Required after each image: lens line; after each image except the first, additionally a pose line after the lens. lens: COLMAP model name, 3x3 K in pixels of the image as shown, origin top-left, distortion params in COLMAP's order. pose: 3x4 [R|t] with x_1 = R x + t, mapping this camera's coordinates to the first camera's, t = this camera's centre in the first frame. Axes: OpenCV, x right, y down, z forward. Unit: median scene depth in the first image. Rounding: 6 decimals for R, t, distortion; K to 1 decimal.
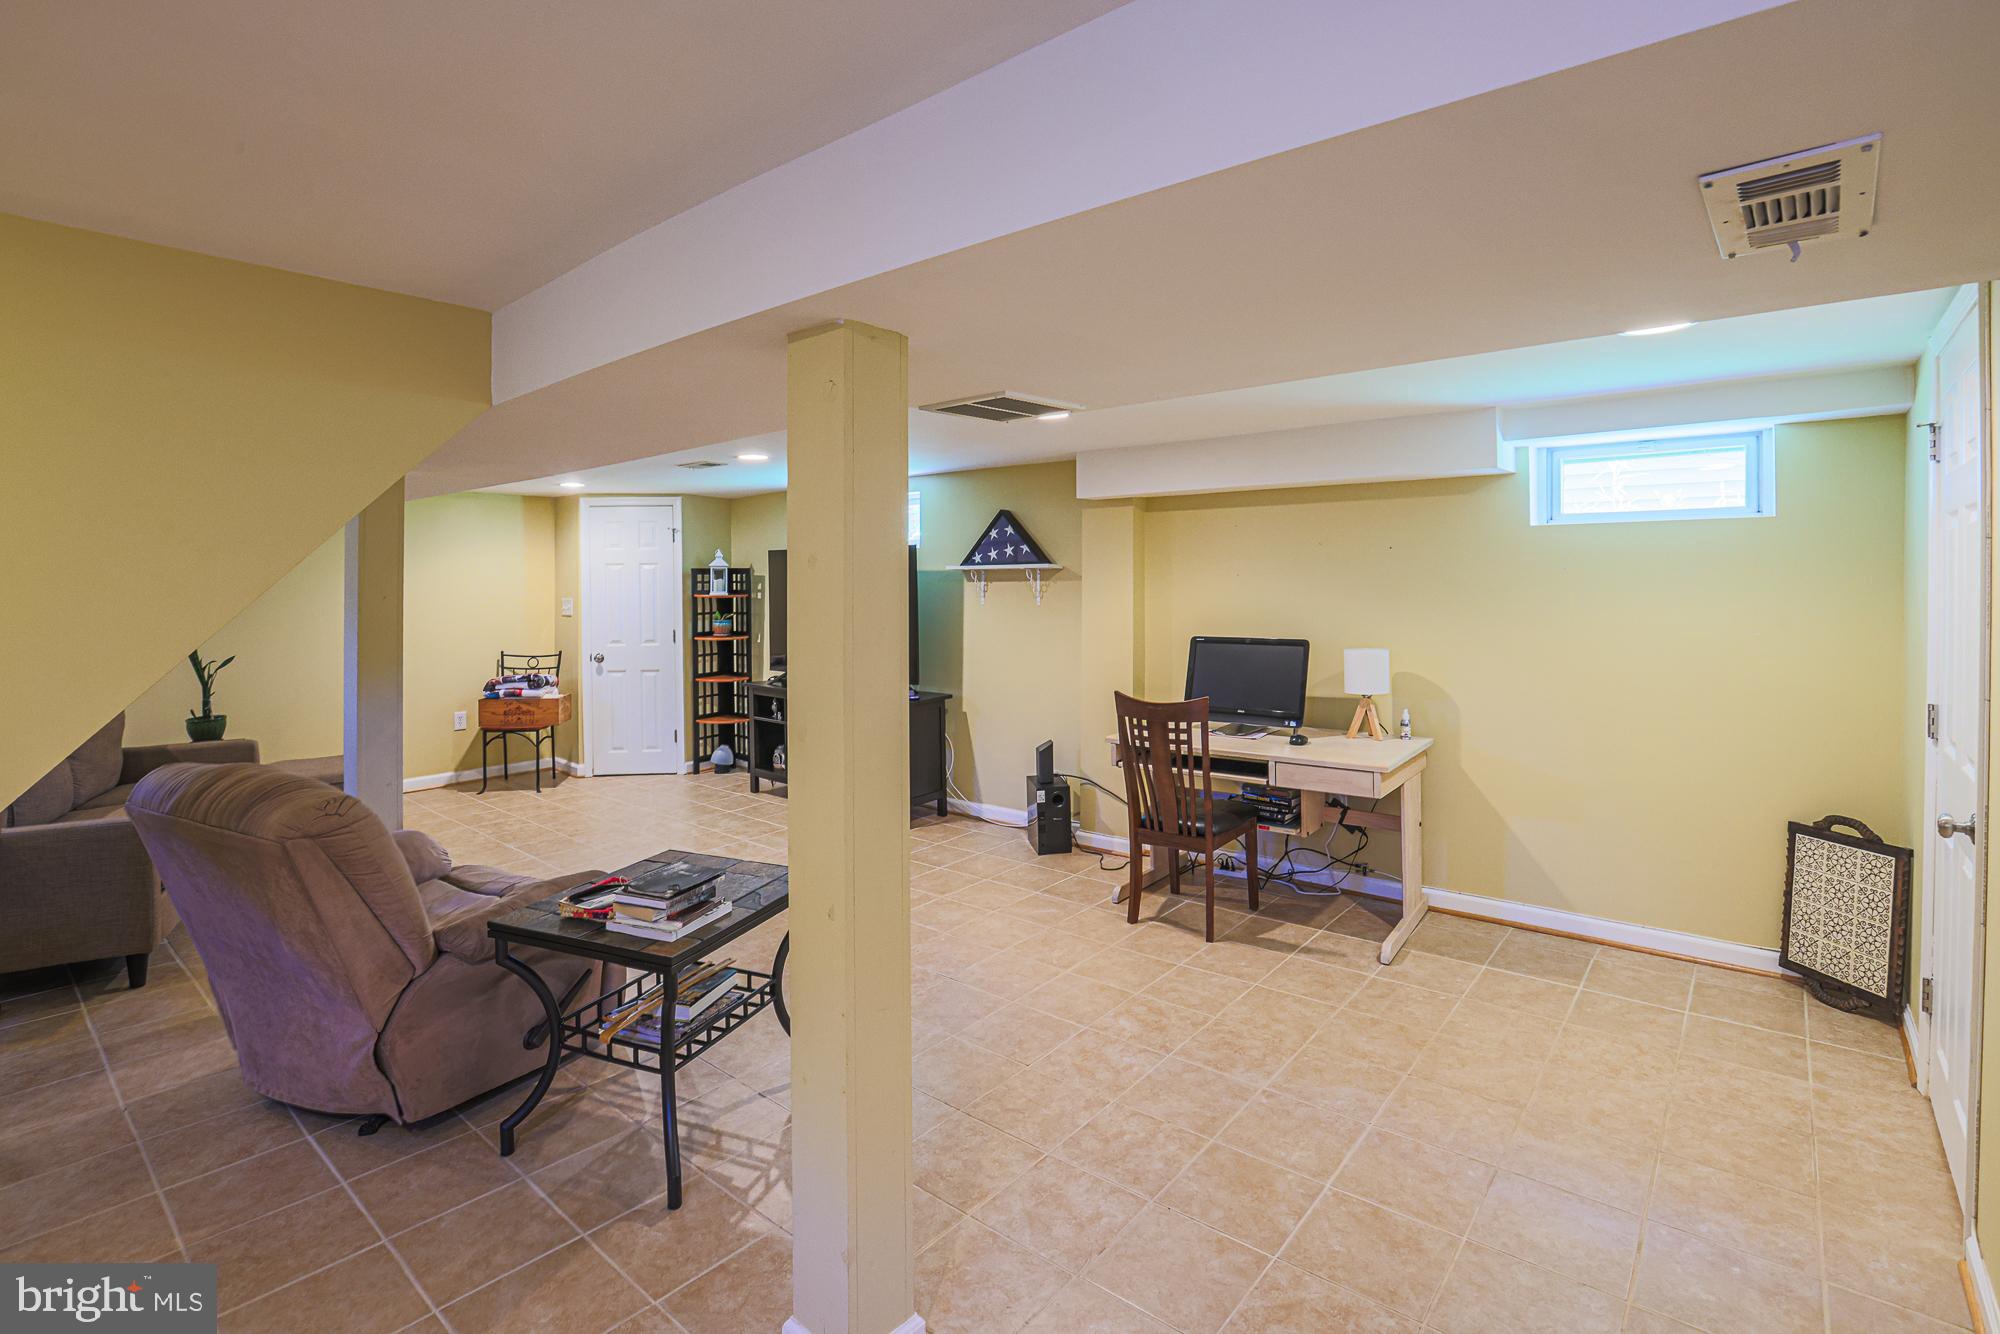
lens RADIAL K [[931.2, 0, 1000.0], [0, 931.2, 667.0], [0, 0, 1]] dist [-0.054687, 0.026232]
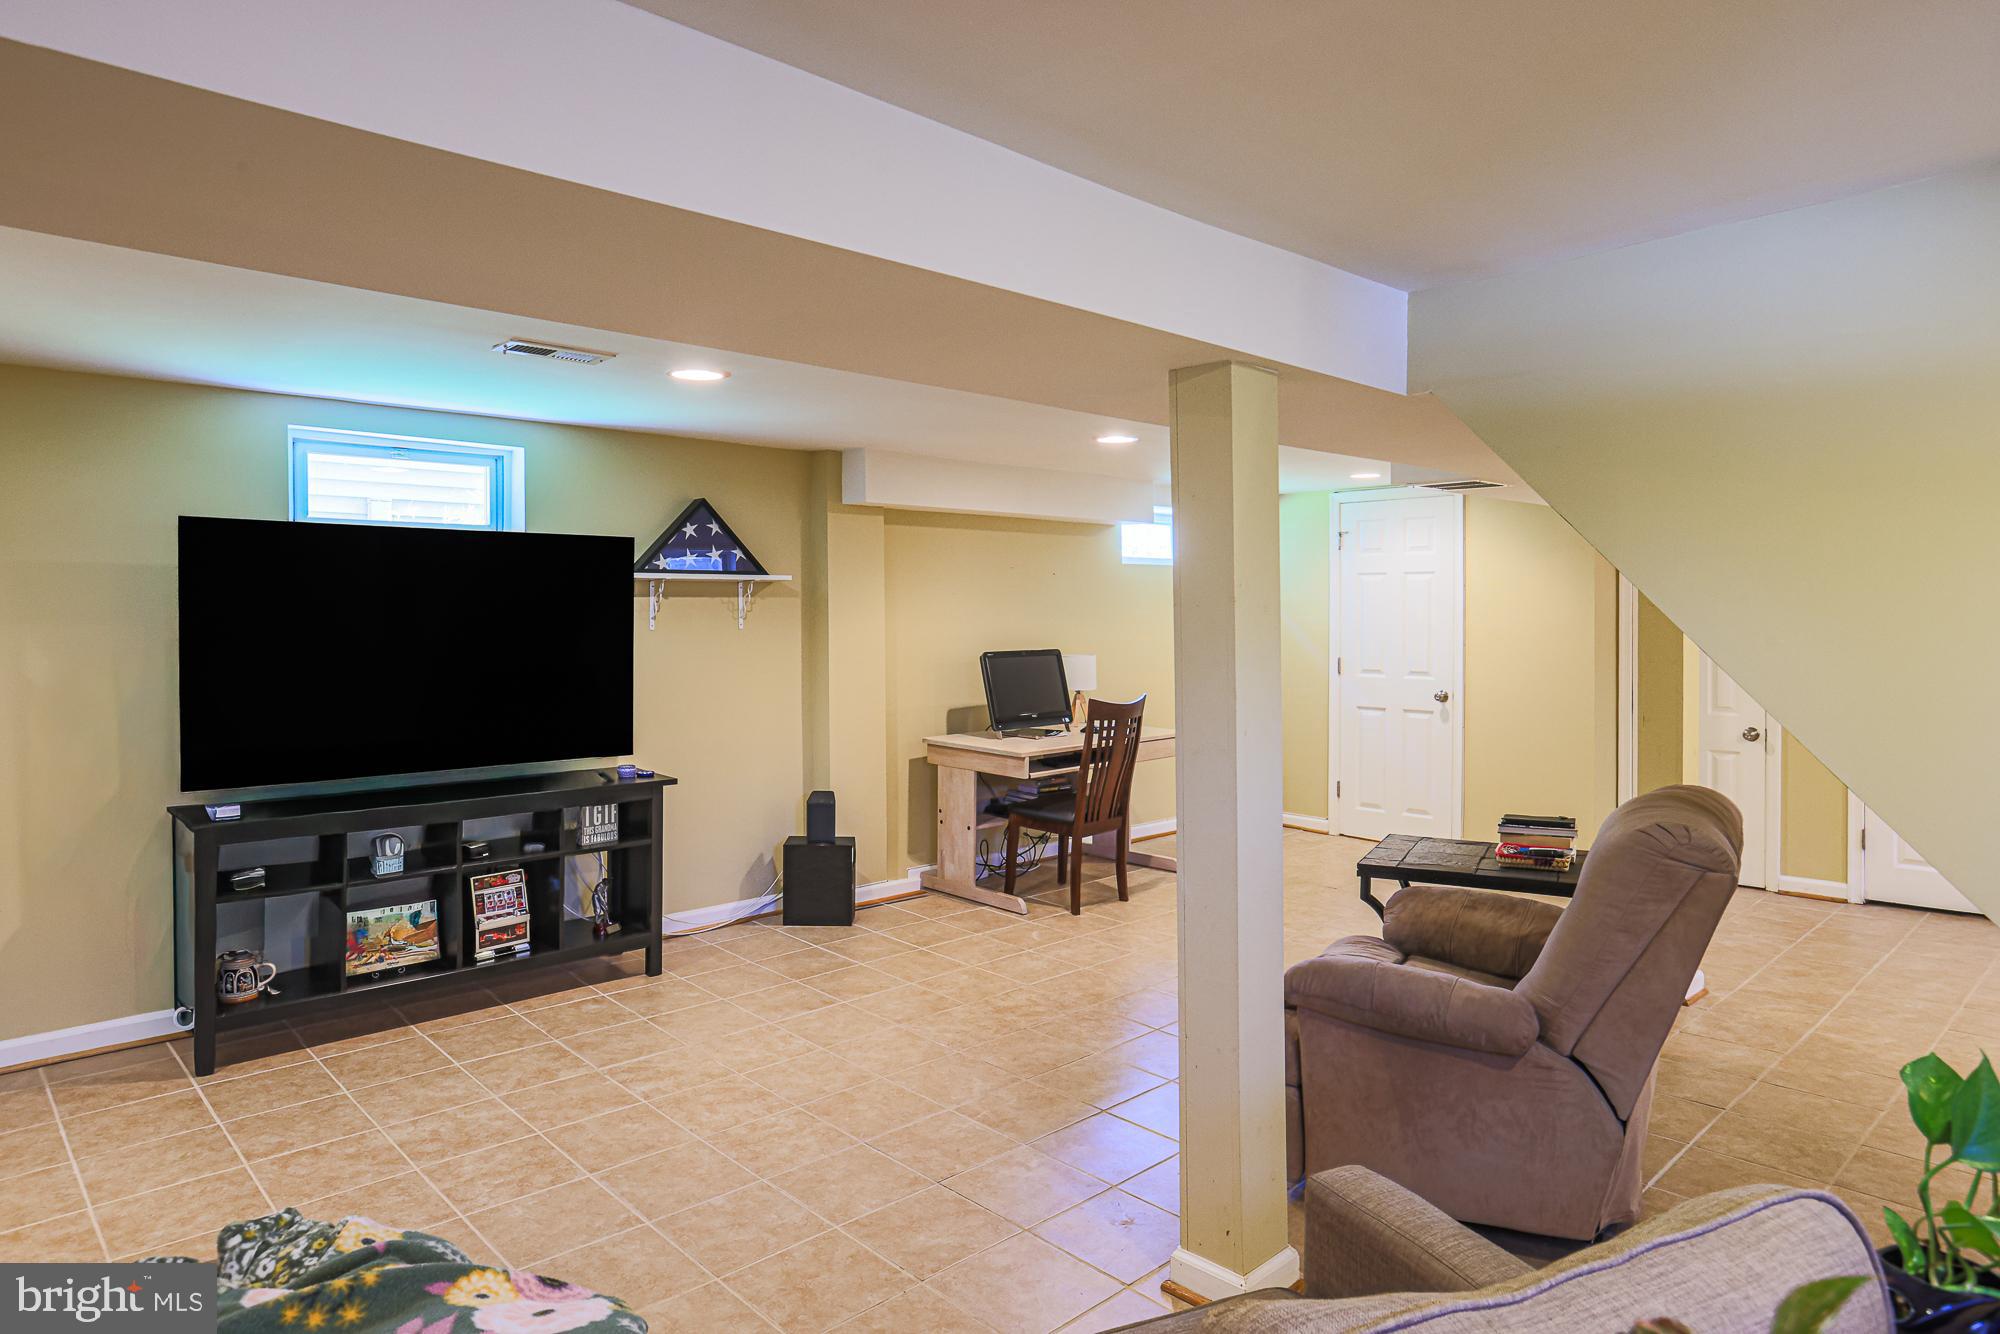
lens RADIAL K [[1205.6, 0, 995.3], [0, 1205.6, 624.3], [0, 0, 1]] dist [0.000917, 0.000574]
pose [[0.099574, -0.007765, 0.995000, -1.004975], [0.084285, 0.996441, -0.000658, -0.054836], [-0.991454, 0.083929, 0.099874, 0.744043]]
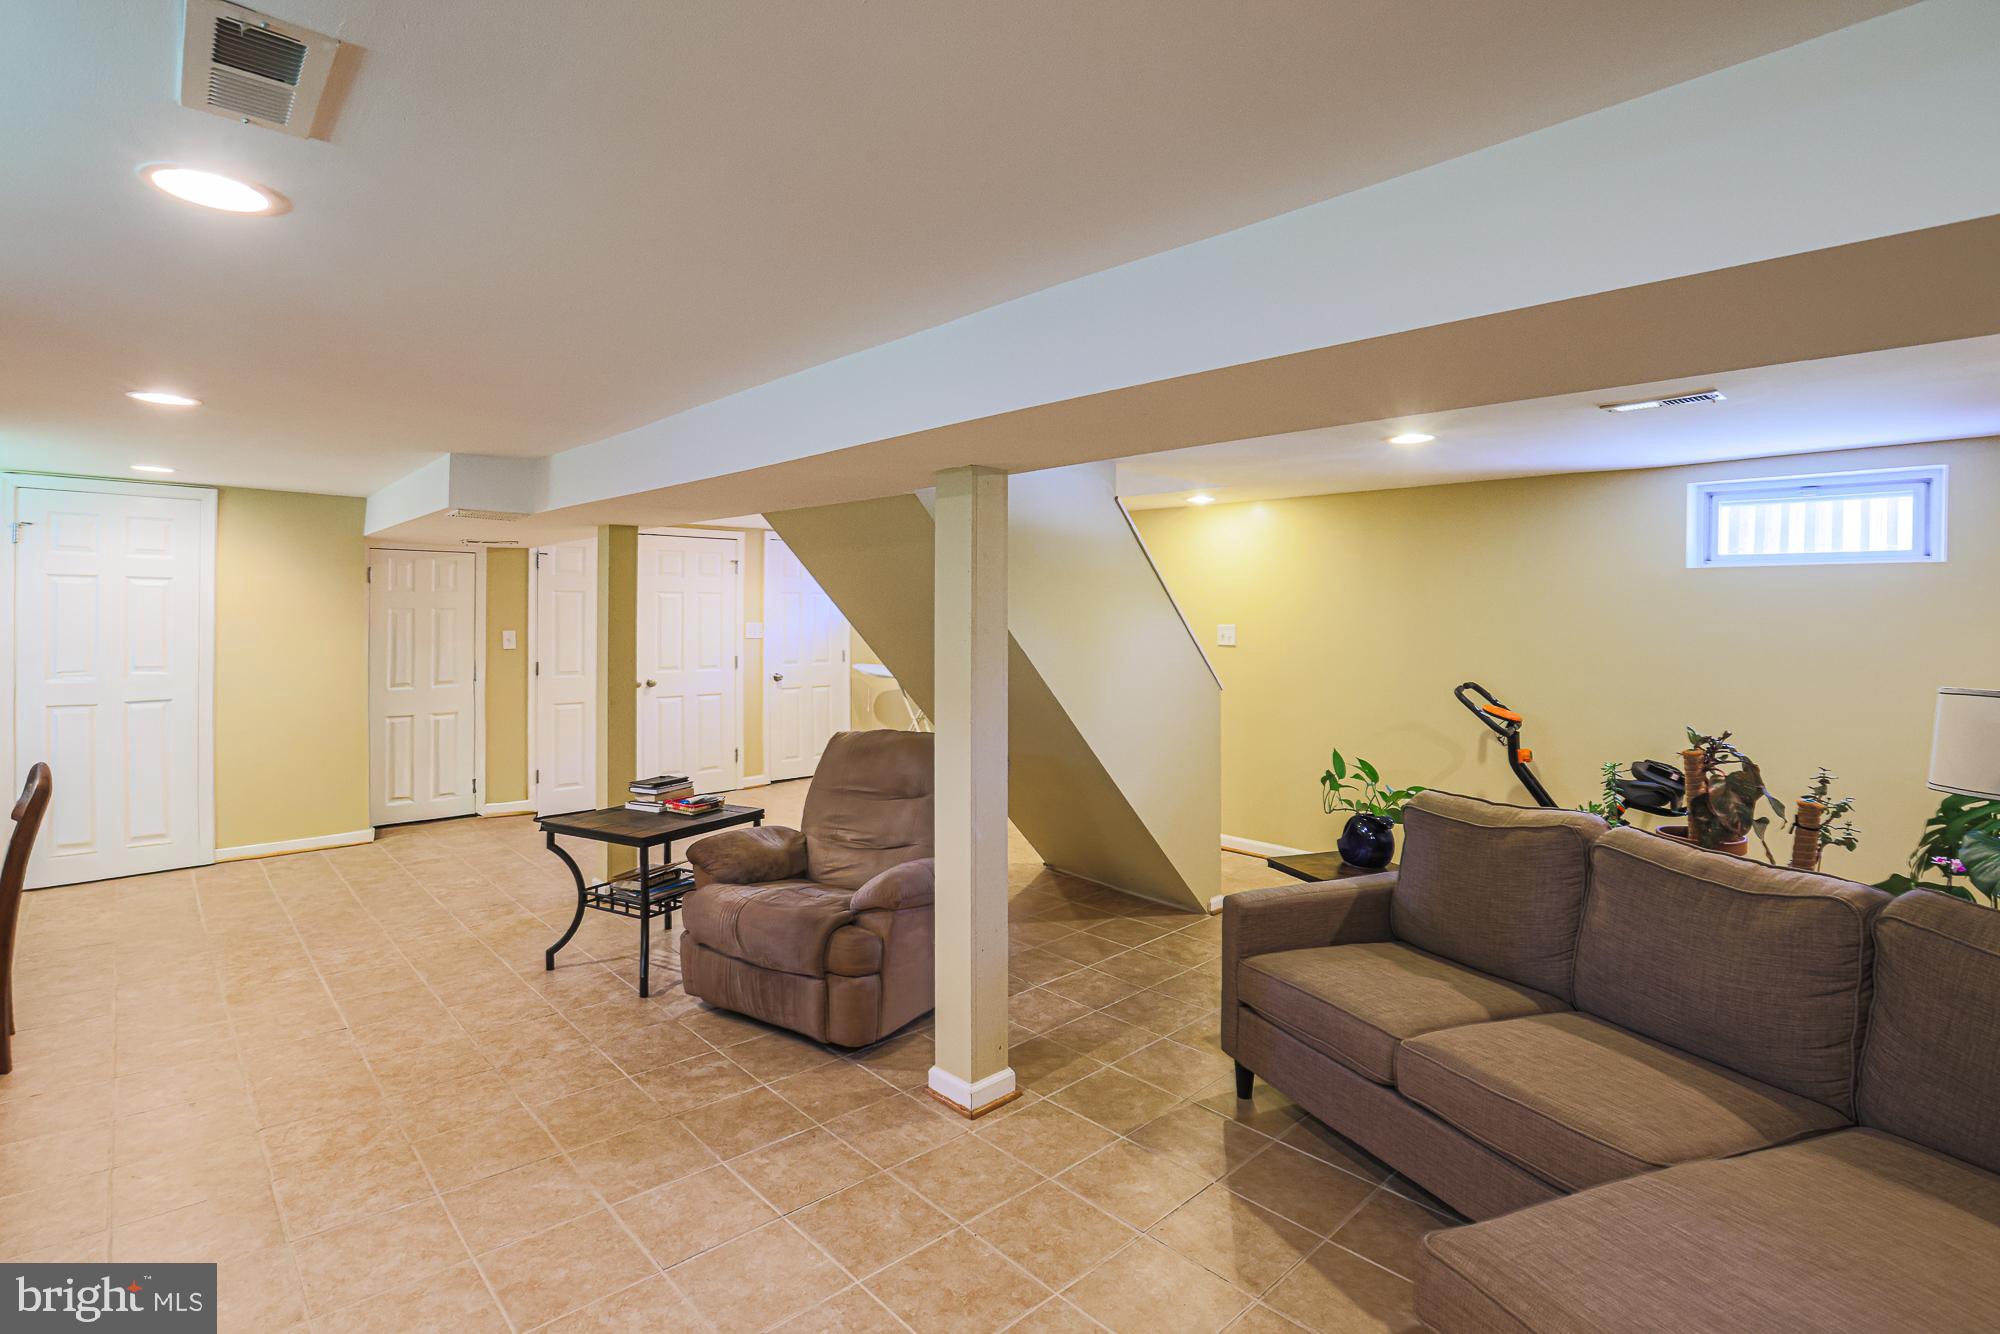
lens RADIAL K [[944.0, 0, 977.5], [0, 944.0, 625.1], [0, 0, 1]] dist [-0.060231, 0.029173]
pose [[-0.992636, -0.010149, 0.120709, -0.561122], [0.000494, 0.996137, 0.087815, -0.110292], [-0.121134, 0.087228, -0.988796, 1.267104]]
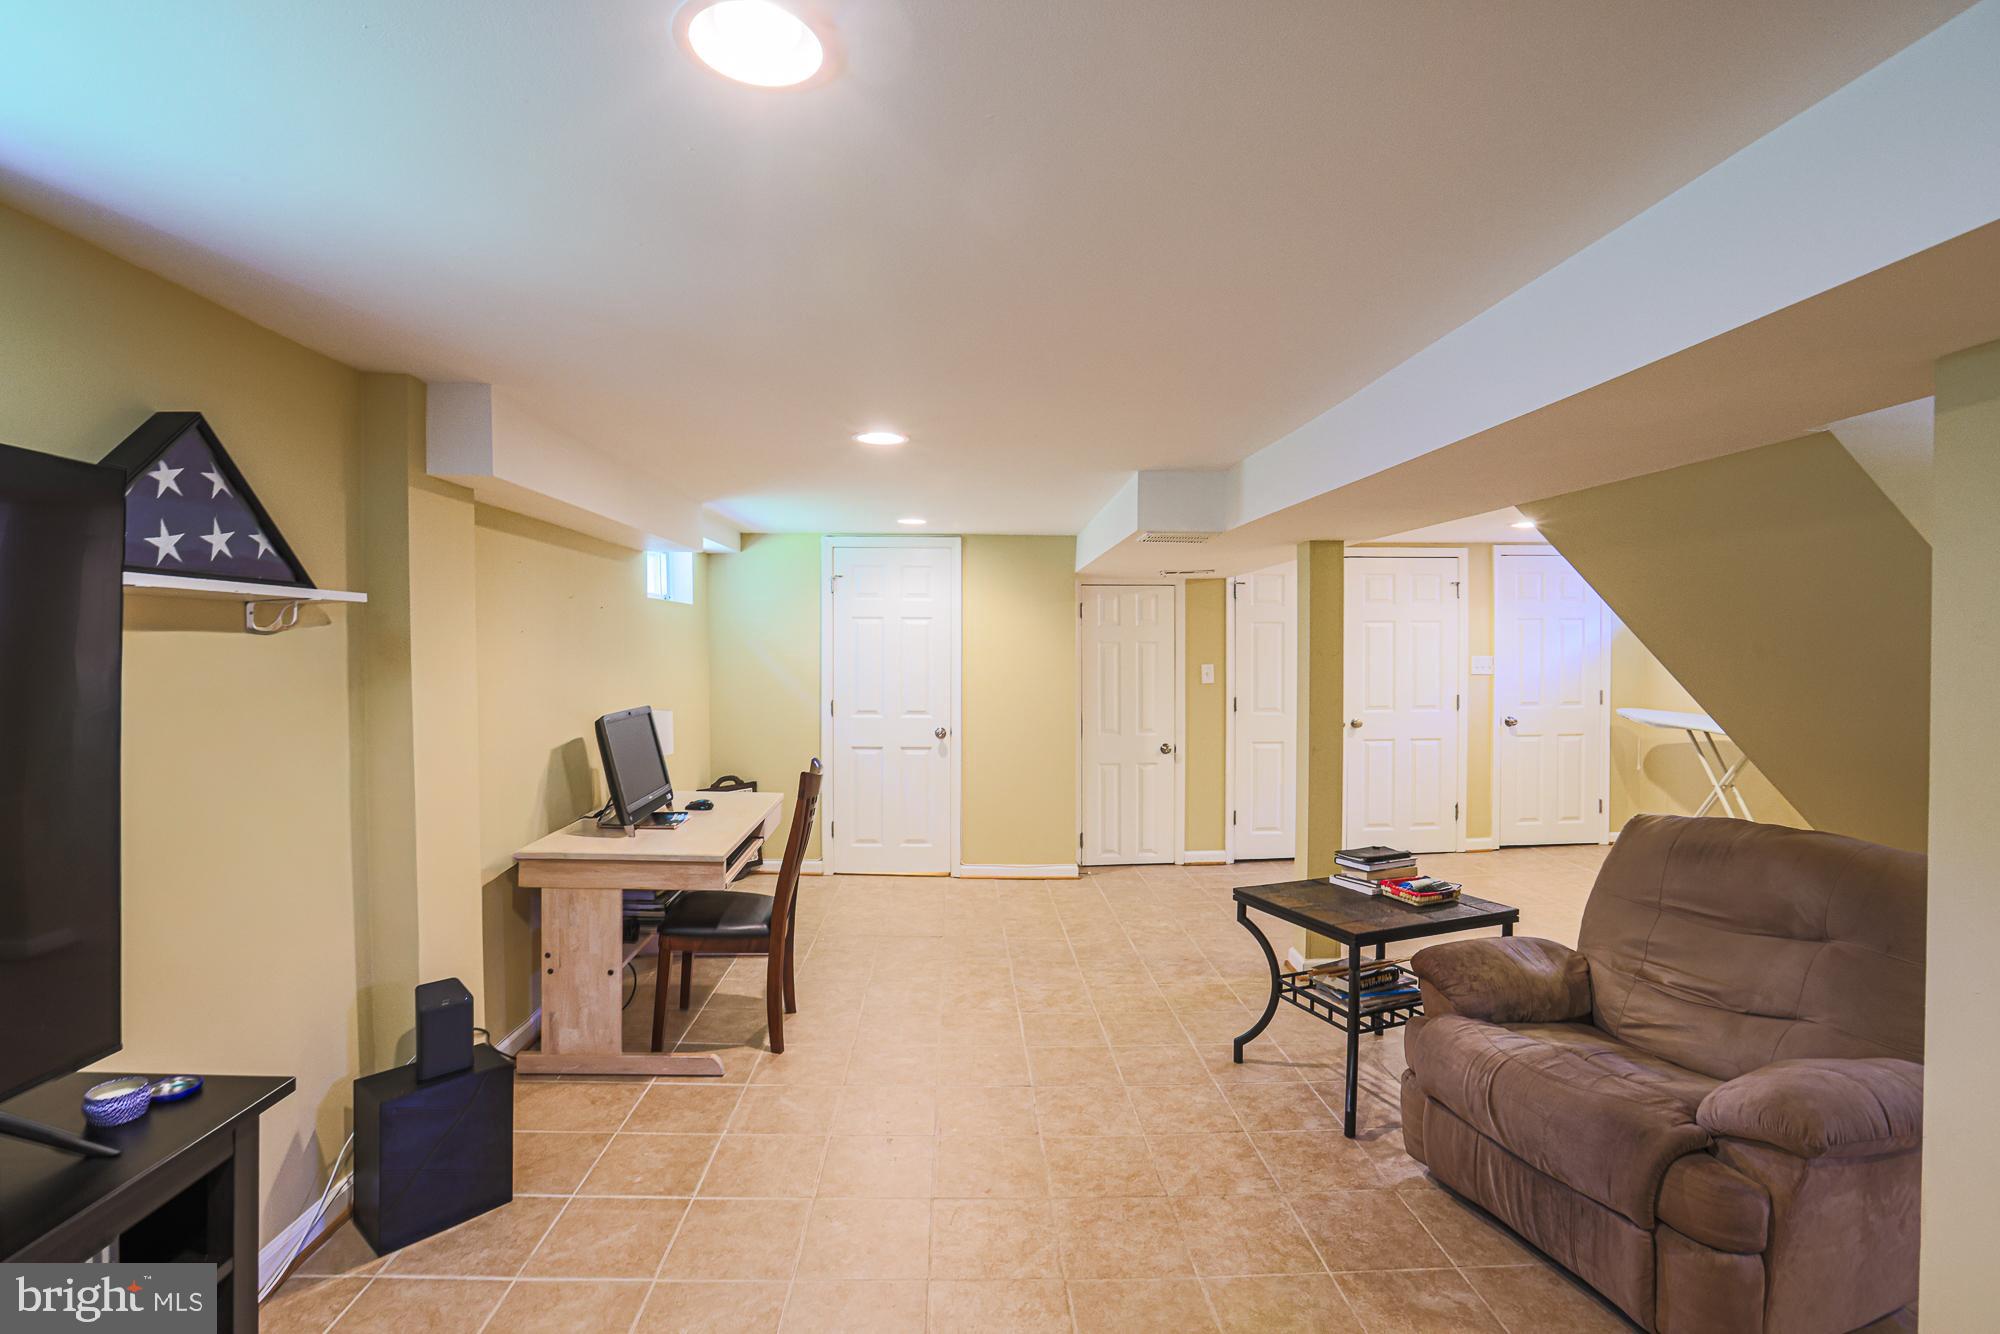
lens RADIAL K [[931.2, 0, 1000.0], [0, 931.2, 667.0], [0, 0, 1]] dist [-0.054687, 0.026232]
pose [[-0.684593, -0.014073, 0.728790, -0.471486], [0.058454, 0.995534, 0.074133, -0.093583], [-0.726578, 0.093351, -0.680713, 1.108770]]
